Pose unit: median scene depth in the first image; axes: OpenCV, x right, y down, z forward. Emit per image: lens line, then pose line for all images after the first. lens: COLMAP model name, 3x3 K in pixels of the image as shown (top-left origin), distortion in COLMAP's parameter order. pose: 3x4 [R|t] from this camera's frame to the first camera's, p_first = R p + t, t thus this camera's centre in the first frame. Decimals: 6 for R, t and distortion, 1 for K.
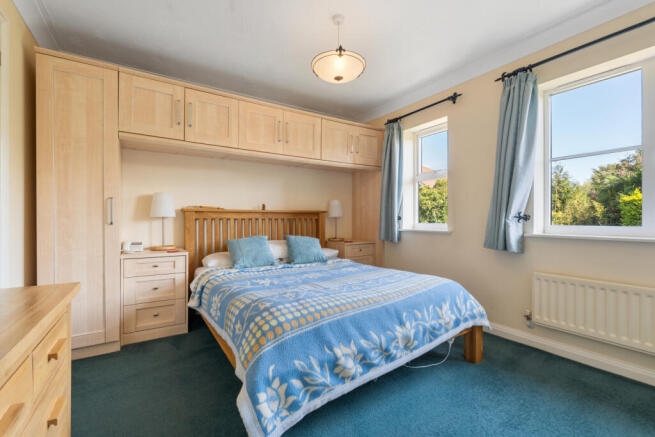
lens RADIAL K [[291.2, 0, 323.4], [0, 291.2, 219.8], [0, 0, 1]] dist [-0.004059, 0.000132]
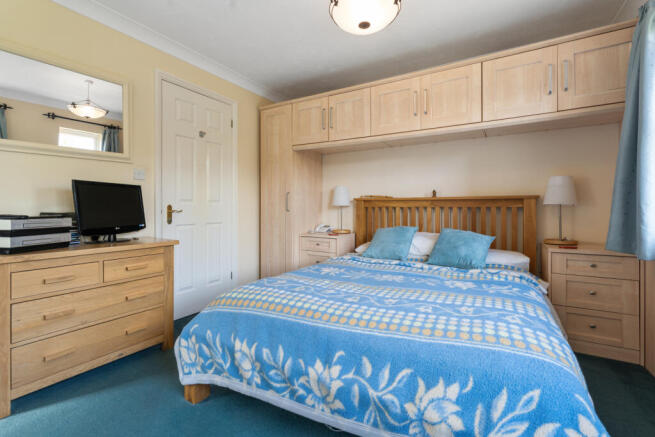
lens RADIAL K [[291.2, 0, 324.6], [0, 291.2, 208.6], [0, 0, 1]] dist [-0.004059, 0.000132]
pose [[0.432475, 0.002781, -0.901642, 0.571833], [-0.005084, 0.999987, 0.000646, 0.001122], [0.901631, 0.004305, 0.432484, 0.463041]]
